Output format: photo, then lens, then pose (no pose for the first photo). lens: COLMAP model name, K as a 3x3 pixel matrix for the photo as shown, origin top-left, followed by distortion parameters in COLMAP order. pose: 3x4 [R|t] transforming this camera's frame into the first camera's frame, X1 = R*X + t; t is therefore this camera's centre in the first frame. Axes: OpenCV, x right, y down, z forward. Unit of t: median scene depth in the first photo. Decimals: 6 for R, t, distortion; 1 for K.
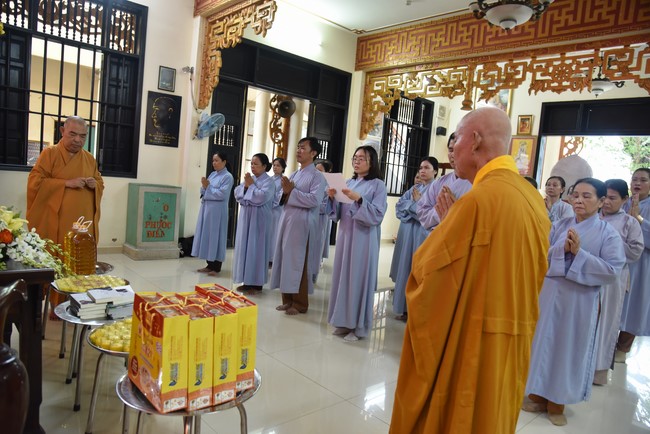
lens RADIAL K [[445.9, 0, 322.2], [0, 445.9, 223.9], [0, 0, 1]] dist [-0.117537, 0.066459]
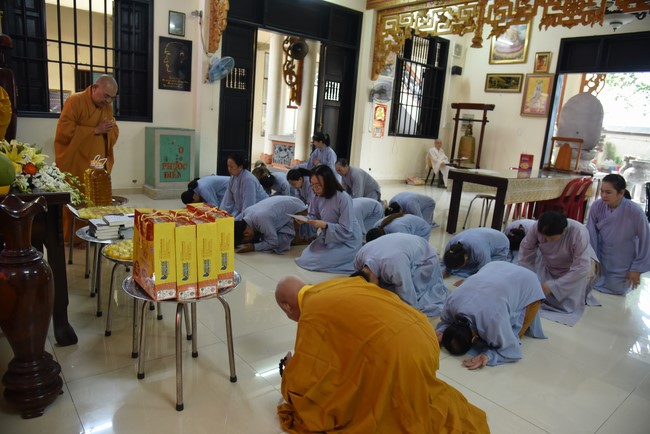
lens RADIAL K [[445.9, 0, 322.1], [0, 445.9, 222.1], [0, 0, 1]] dist [-0.117537, 0.066459]
pose [[0.998443, -0.004284, -0.055609, 0.036104], [0.010835, 0.992948, 0.118053, 0.013296], [0.054711, -0.118471, 0.991449, -0.041158]]
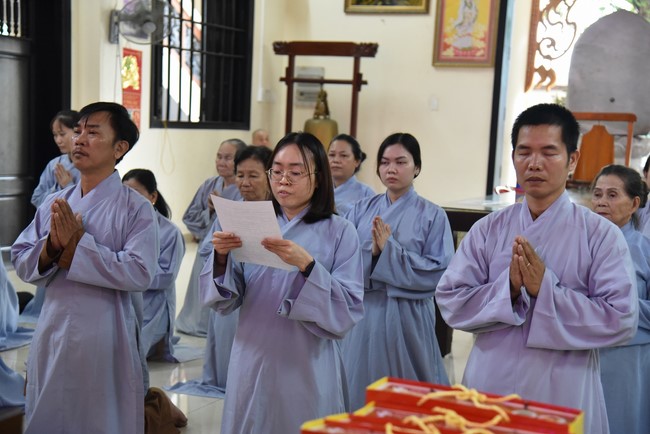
lens RADIAL K [[1096.9, 0, 329.0], [0, 1096.9, 222.8], [0, 0, 1]] dist [0.395874, 0.000000]
pose [[0.918828, -0.089850, 0.384295, -0.180590], [0.078754, 0.995898, 0.044550, -0.016606], [-0.386721, -0.010669, 0.922135, 0.014320]]
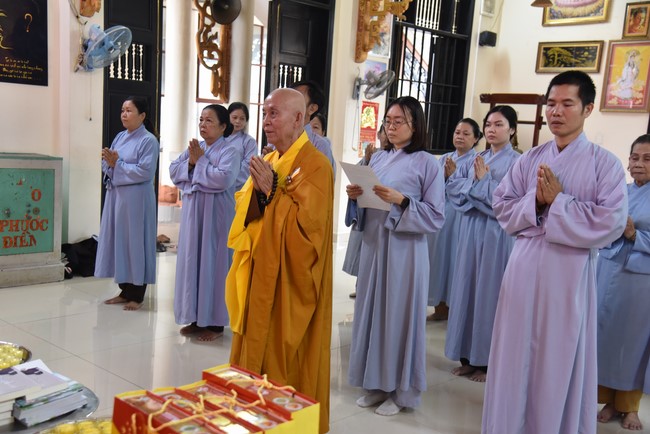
lens RADIAL K [[748.5, 0, 322.1], [0, 748.5, 223.3], [0, 0, 1]] dist [0.143246, 0.000000]
pose [[0.997026, -0.037941, 0.067074, -0.046628], [0.034950, 0.998365, 0.045223, -0.028291], [-0.068680, -0.042744, 0.996723, -0.017164]]
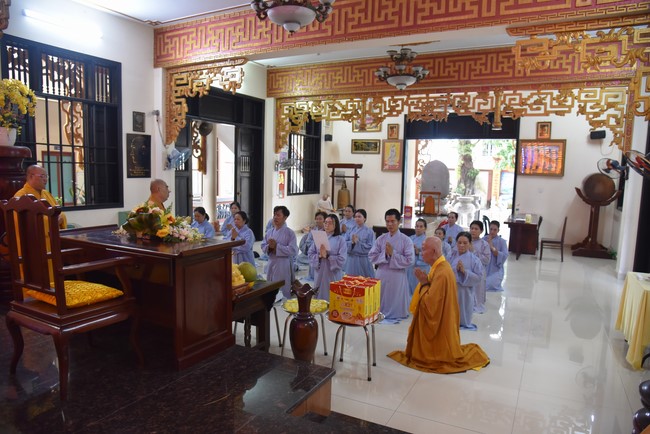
lens RADIAL K [[445.9, 0, 324.6], [0, 445.9, 218.5], [0, 0, 1]] dist [-0.117537, 0.066459]
pose [[0.939150, -0.105764, 0.326819, -0.276430], [0.096660, 0.994343, 0.044021, -0.067014], [-0.329627, -0.009752, 0.944061, -0.281130]]
